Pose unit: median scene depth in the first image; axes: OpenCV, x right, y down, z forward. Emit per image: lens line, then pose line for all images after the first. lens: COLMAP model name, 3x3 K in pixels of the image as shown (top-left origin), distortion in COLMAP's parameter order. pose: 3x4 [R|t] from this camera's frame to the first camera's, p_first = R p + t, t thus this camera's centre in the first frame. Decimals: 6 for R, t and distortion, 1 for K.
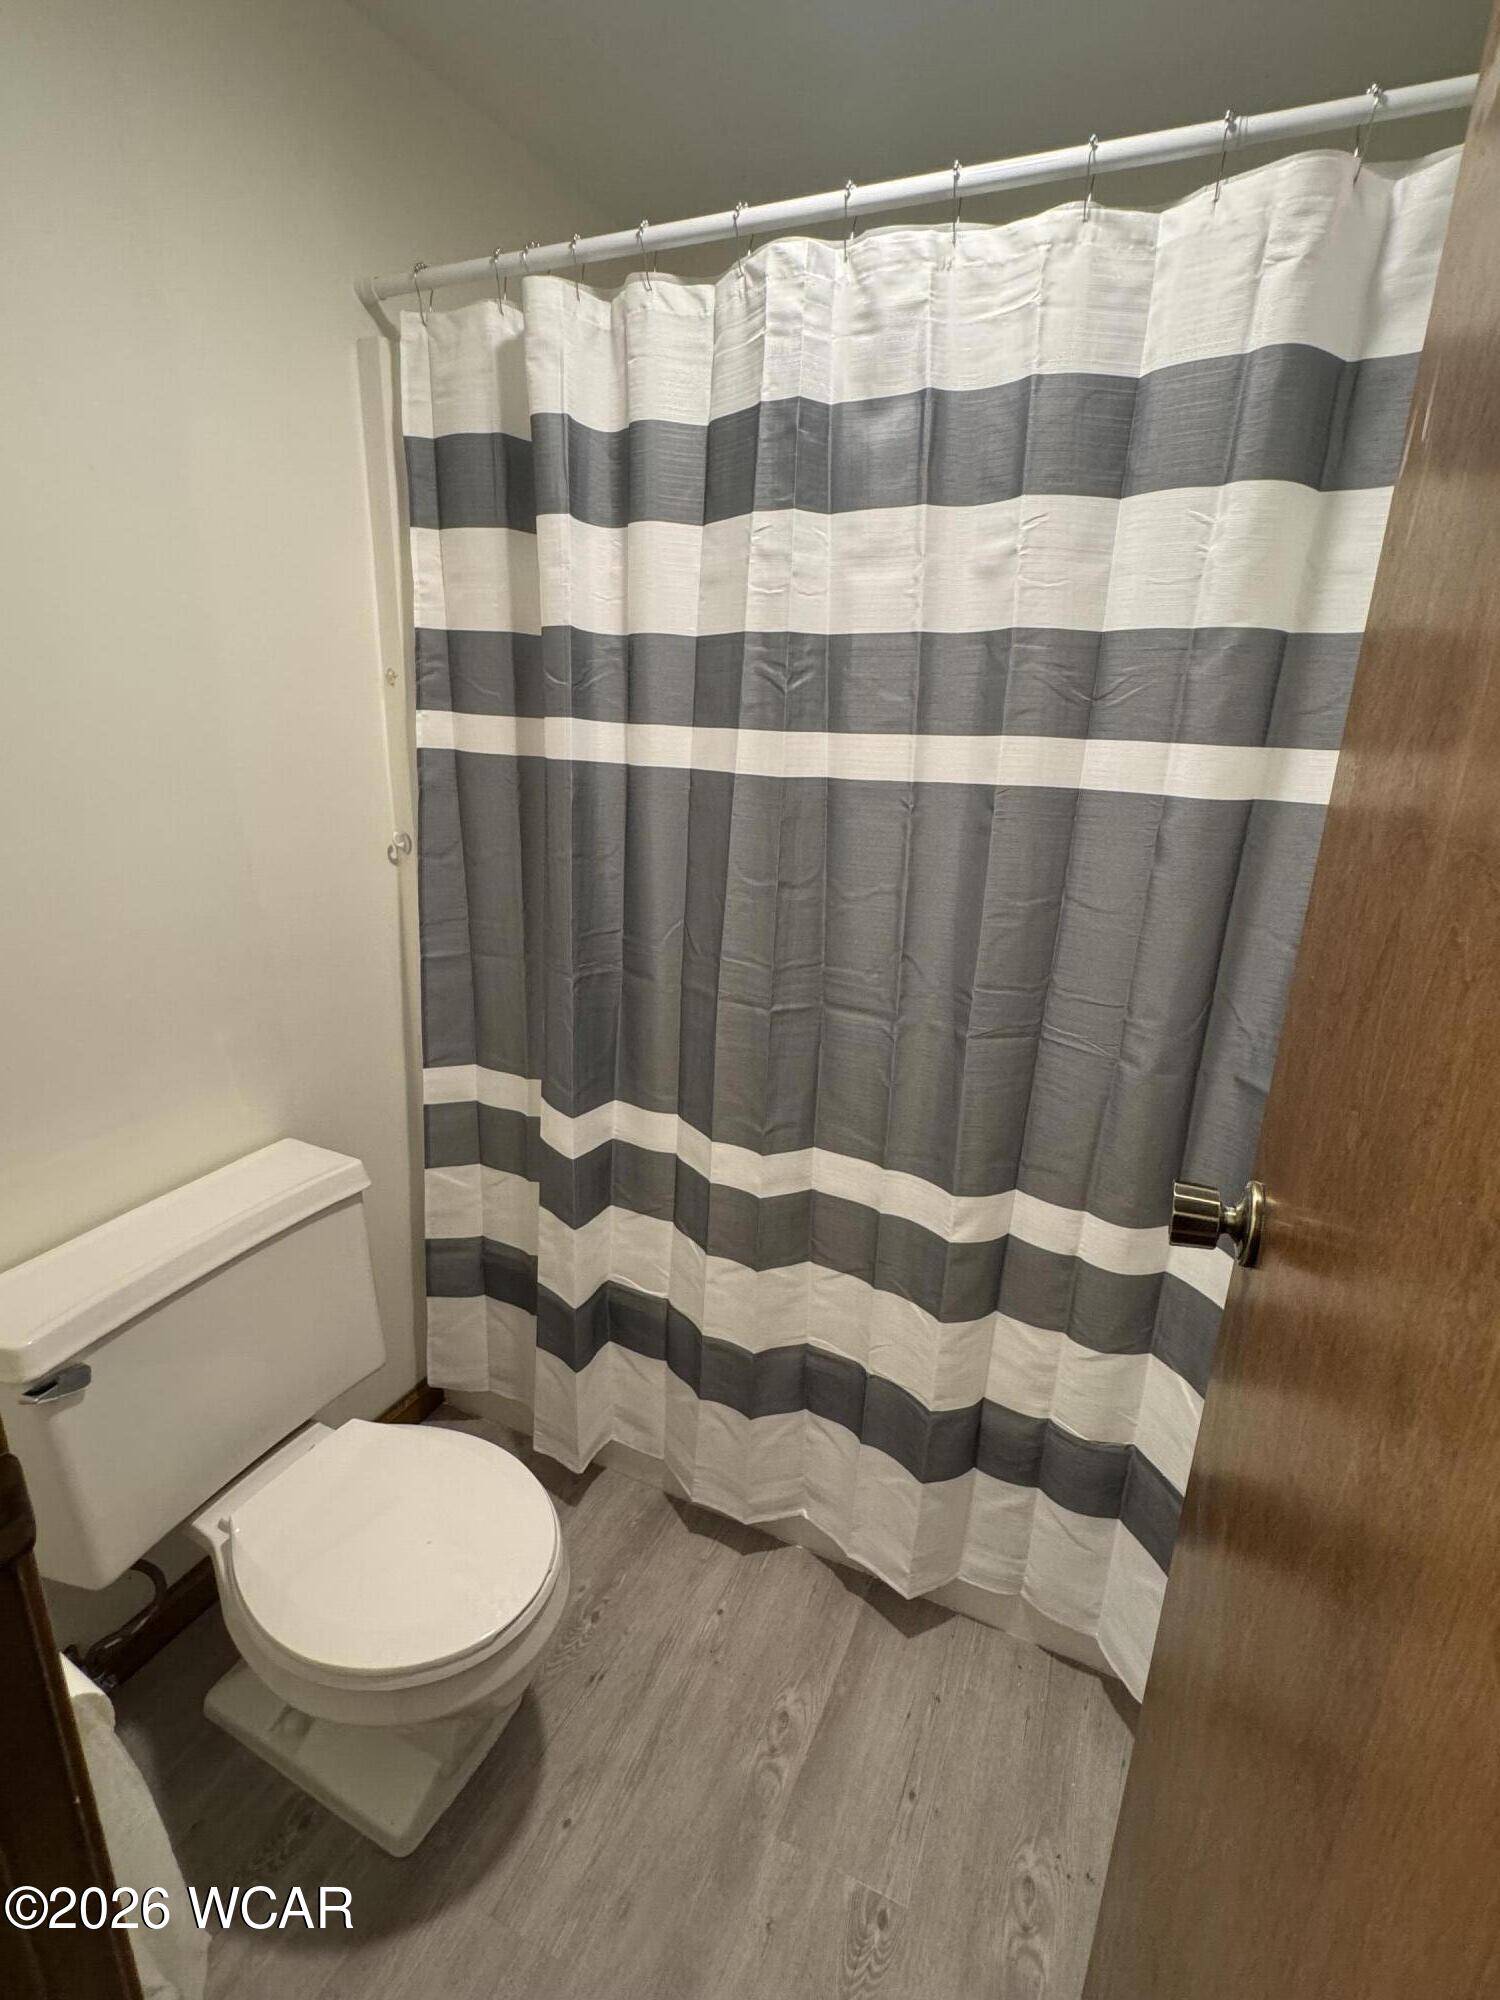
lens RADIAL K [[938.1, 0, 744.1], [0, 938.1, 993.8], [0, 0, 1]] dist [-0.002081, -0.000916]
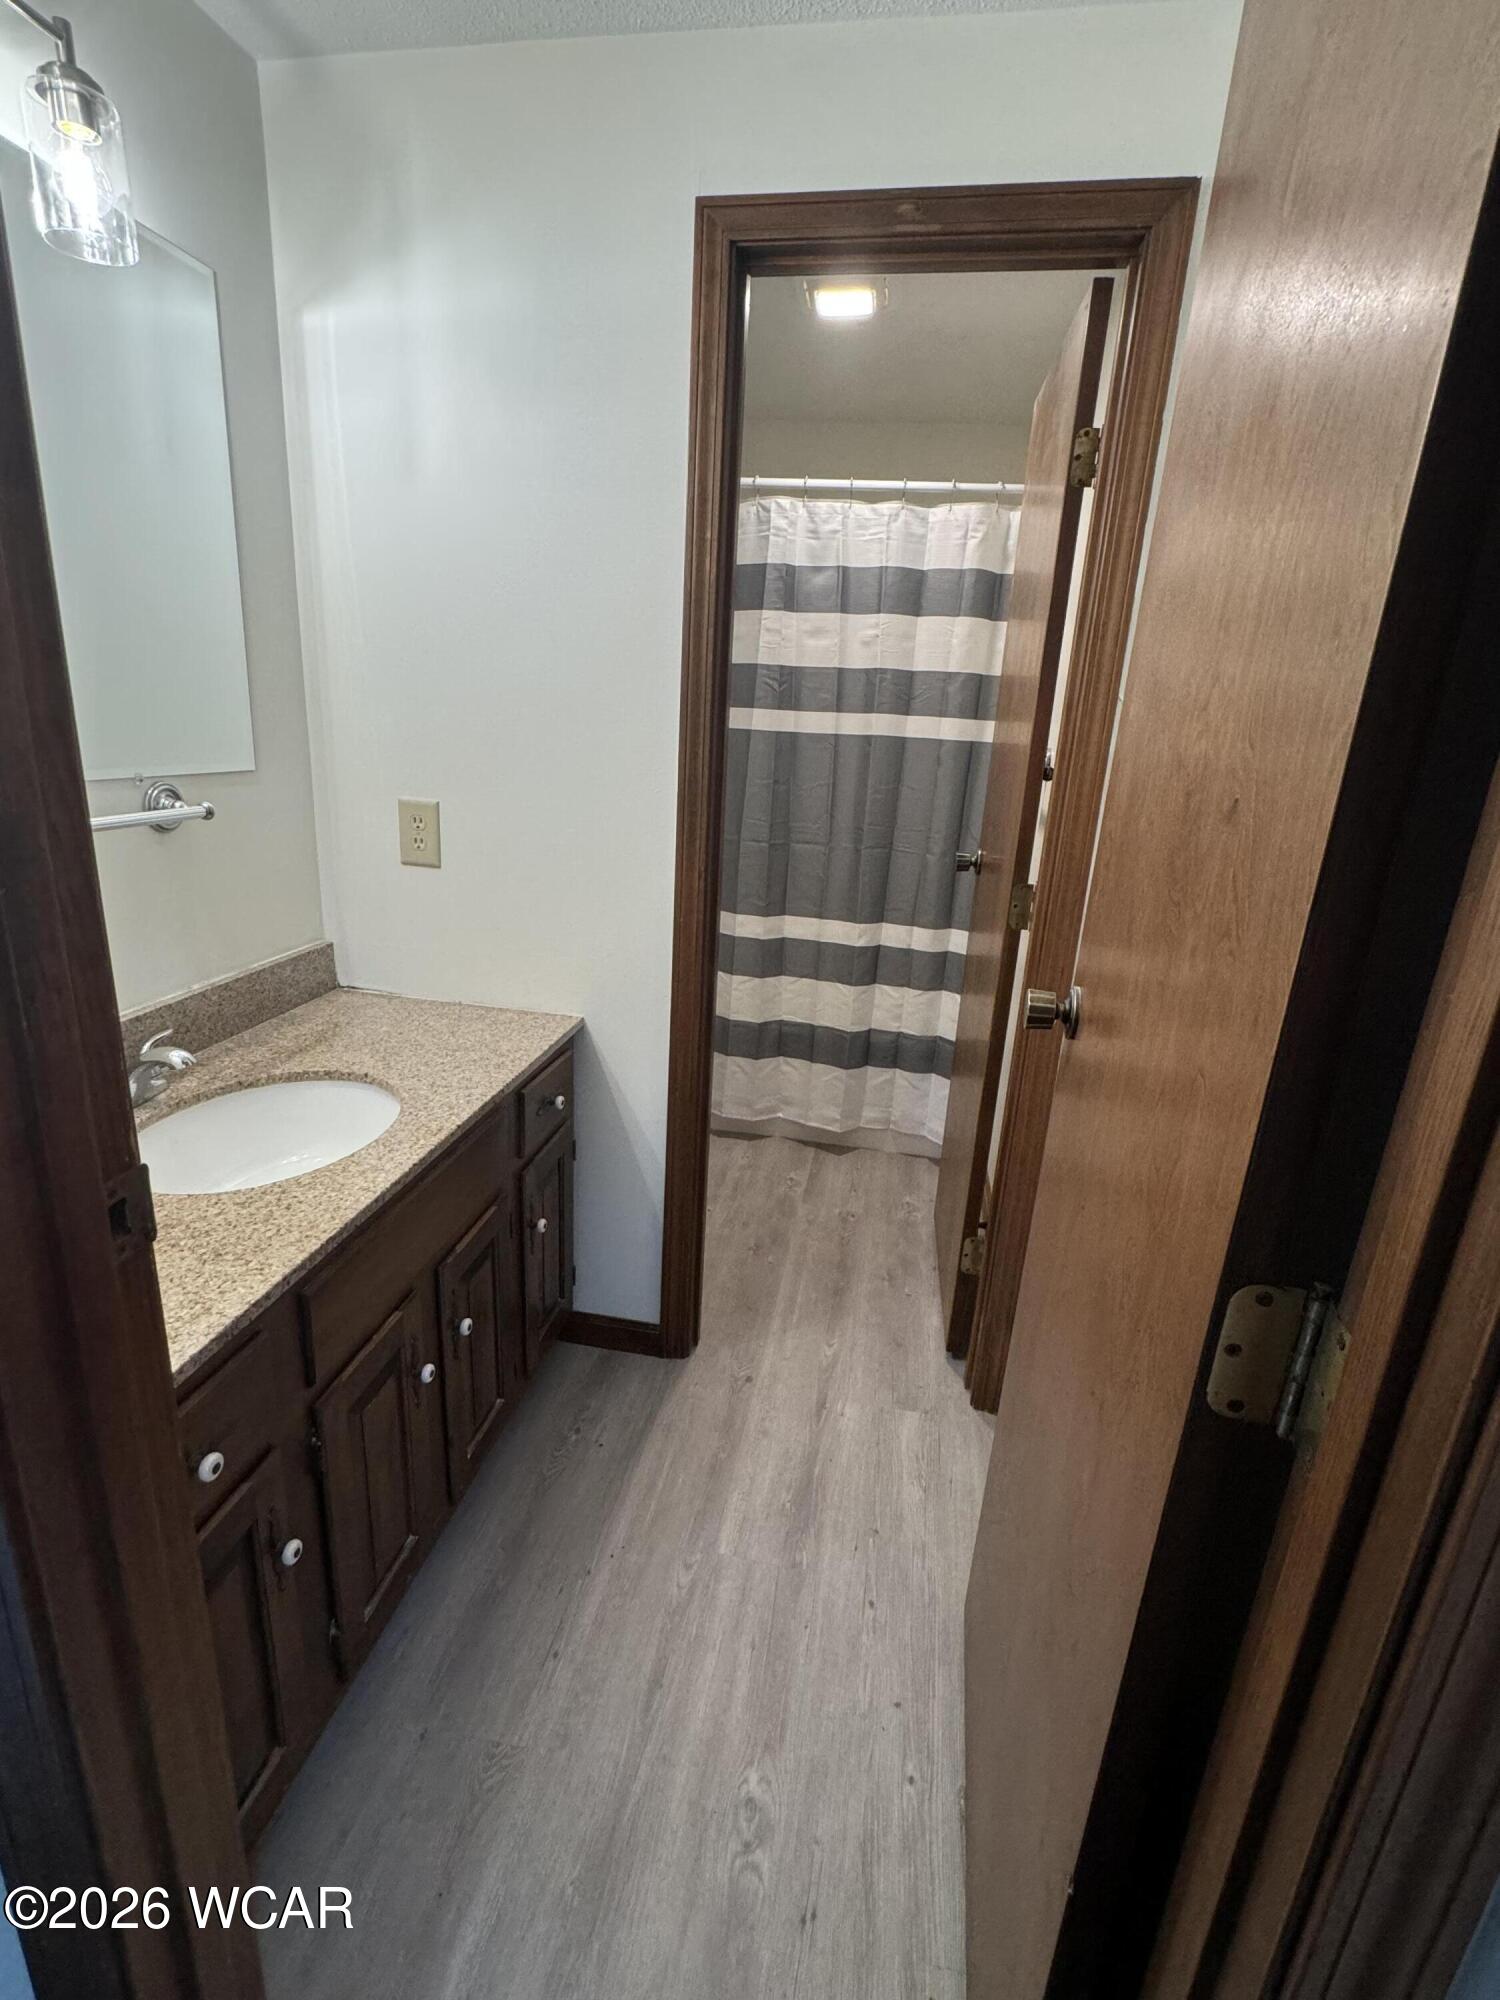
lens RADIAL K [[938.1, 0, 744.1], [0, 938.1, 993.8], [0, 0, 1]] dist [-0.002081, -0.000916]
pose [[0.968066, -0.050693, 0.245515, -0.636116], [0.049134, 0.998714, 0.012476, 0.370281], [-0.245832, -0.000014, 0.969312, -1.163367]]
